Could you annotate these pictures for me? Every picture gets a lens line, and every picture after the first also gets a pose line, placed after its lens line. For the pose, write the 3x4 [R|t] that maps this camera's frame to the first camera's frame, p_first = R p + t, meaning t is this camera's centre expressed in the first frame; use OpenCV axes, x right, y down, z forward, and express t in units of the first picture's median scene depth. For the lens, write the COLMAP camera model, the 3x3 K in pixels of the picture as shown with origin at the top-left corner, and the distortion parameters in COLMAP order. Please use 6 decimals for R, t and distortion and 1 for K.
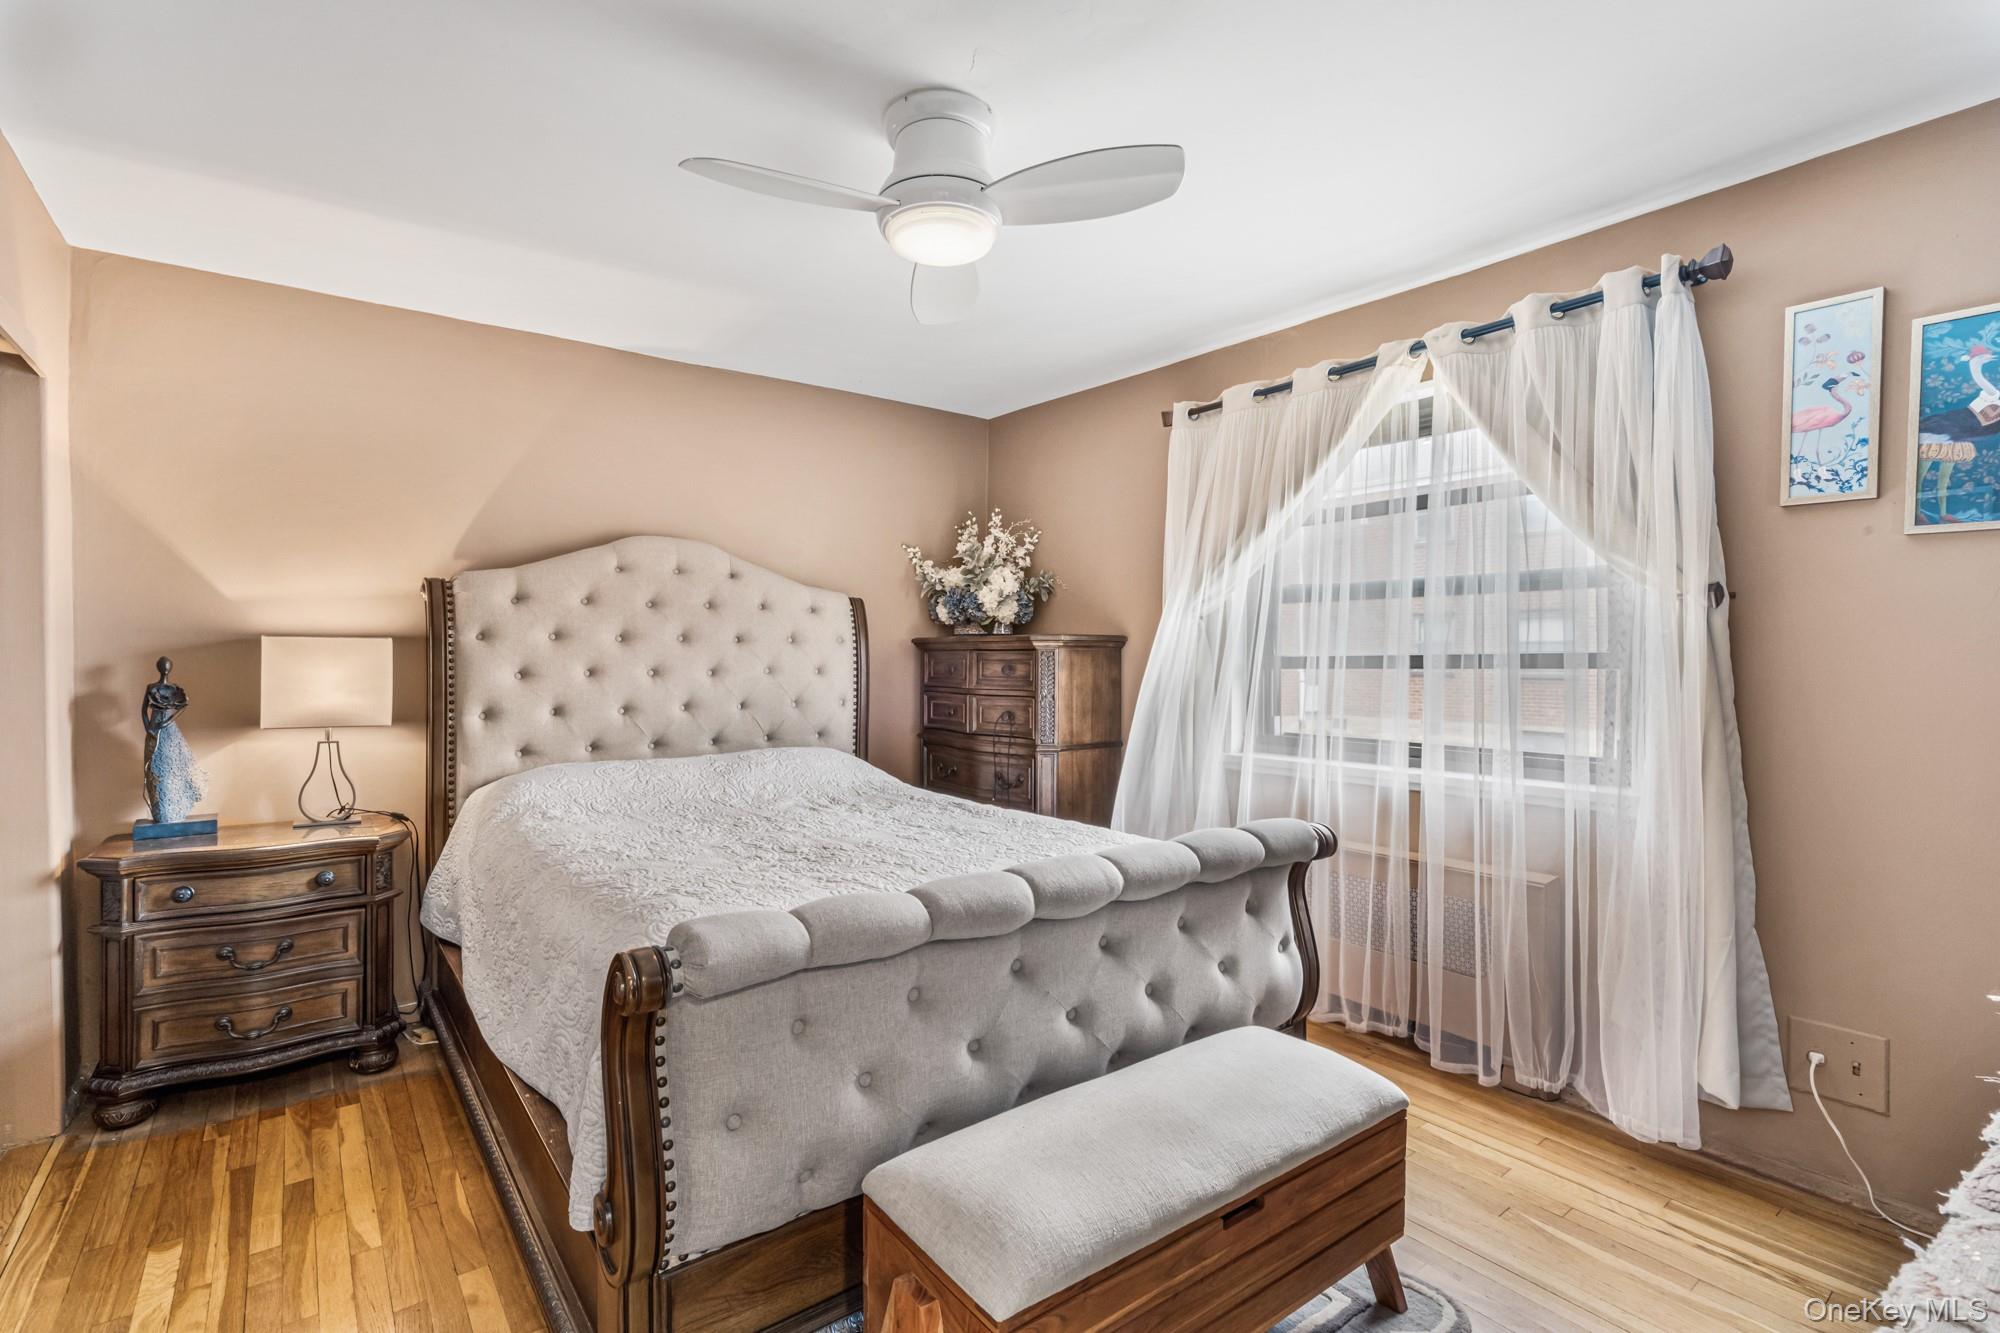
lens RADIAL K [[906.0, 0, 998.9], [0, 906.0, 659.8], [0, 0, 1]] dist [0.000803, 0.001351]
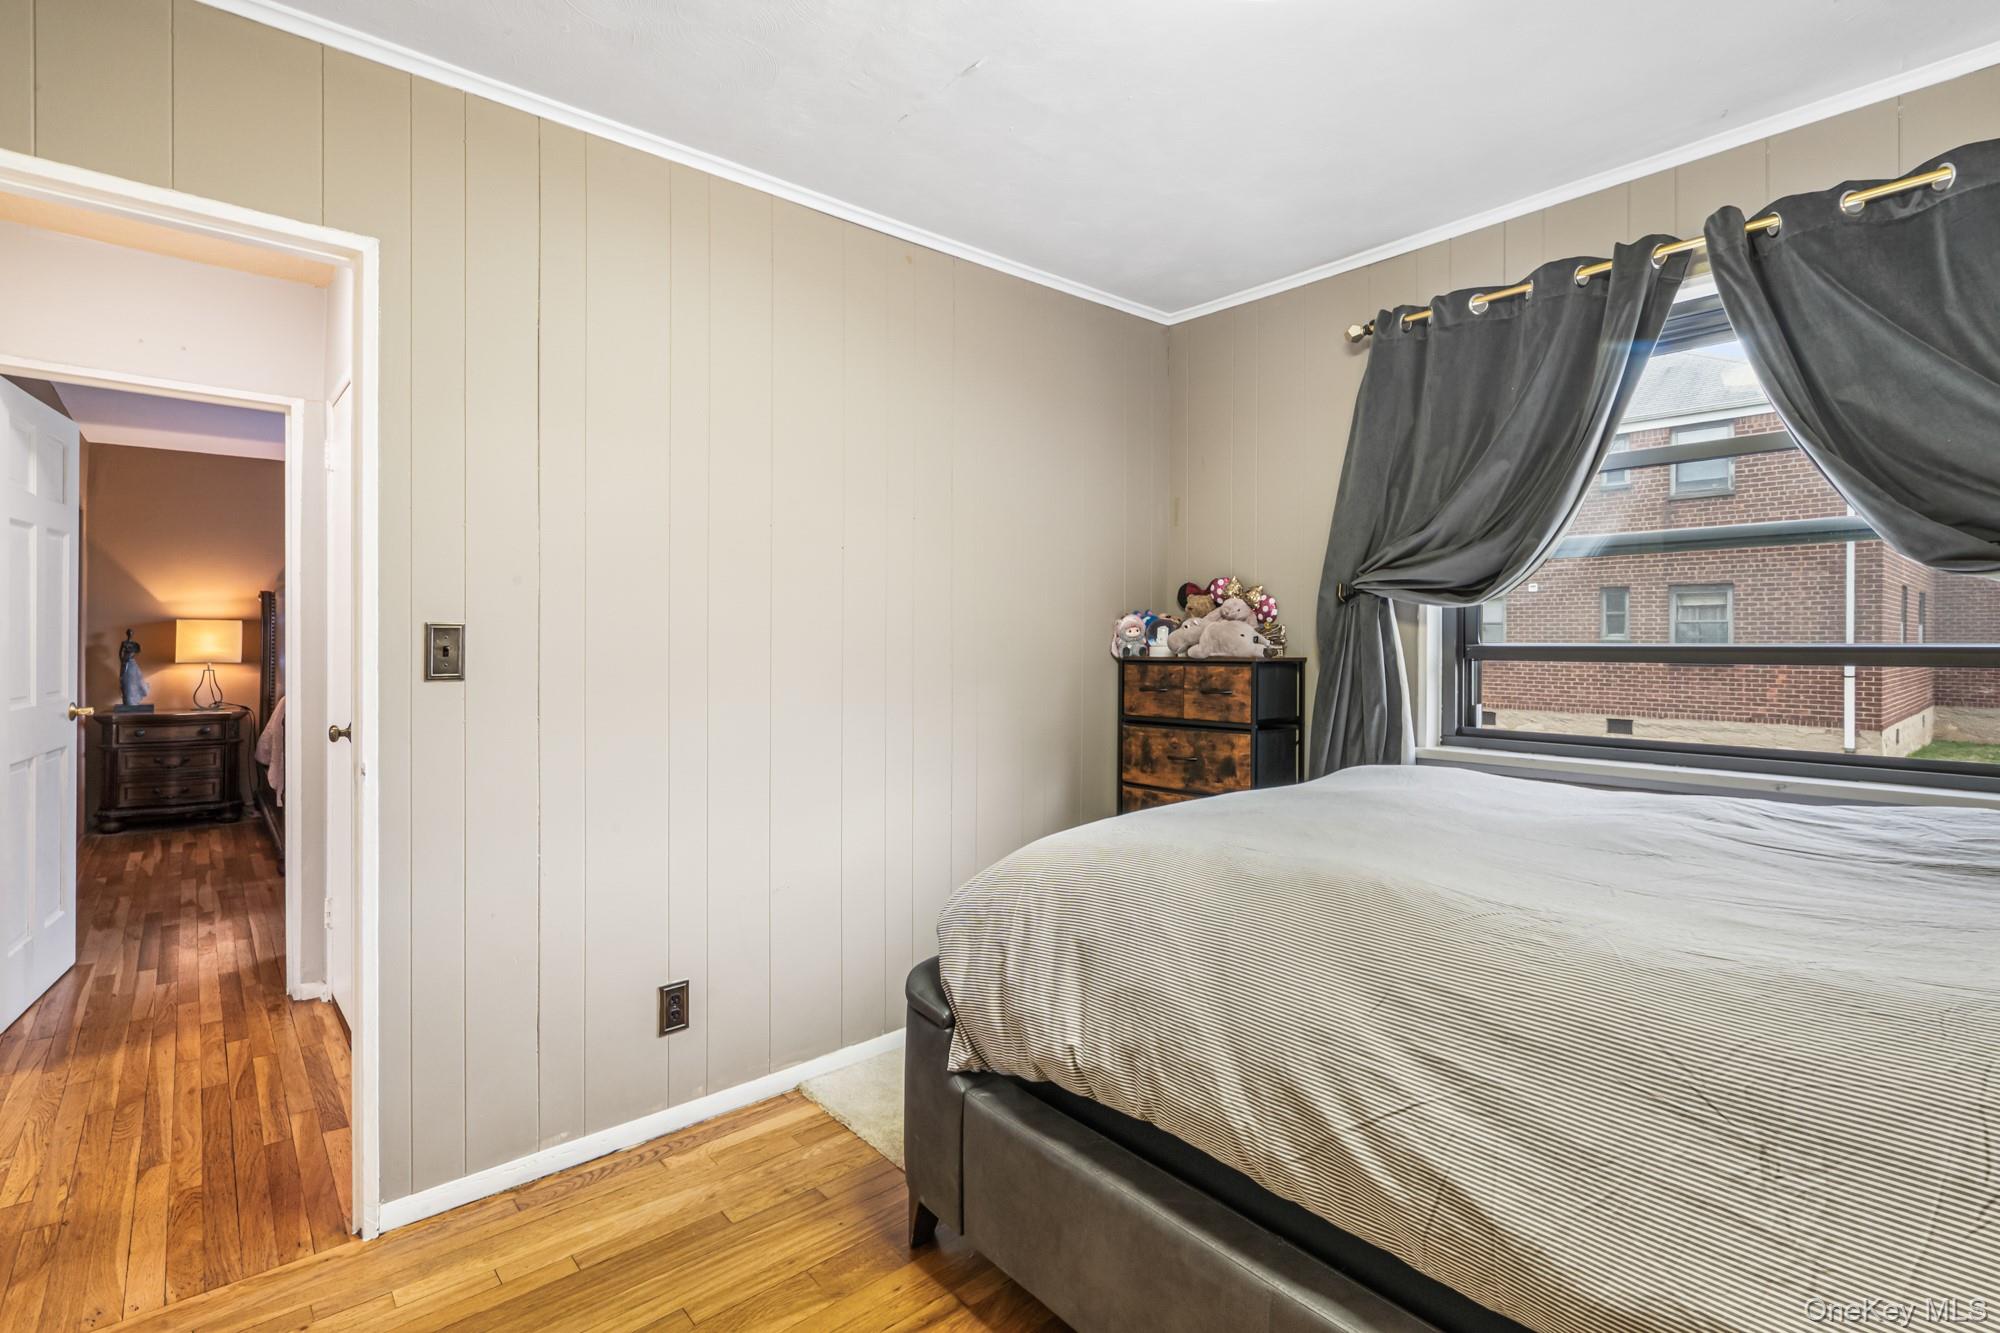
lens RADIAL K [[906.0, 0, 977.9], [0, 906.0, 629.0], [0, 0, 1]] dist [0.000803, 0.001351]
pose [[0.999158, 0.000198, 0.041020, 1.009424], [0.000598, 0.999812, -0.019393, 0.040492], [-0.041016, 0.019401, 0.998970, -1.242869]]
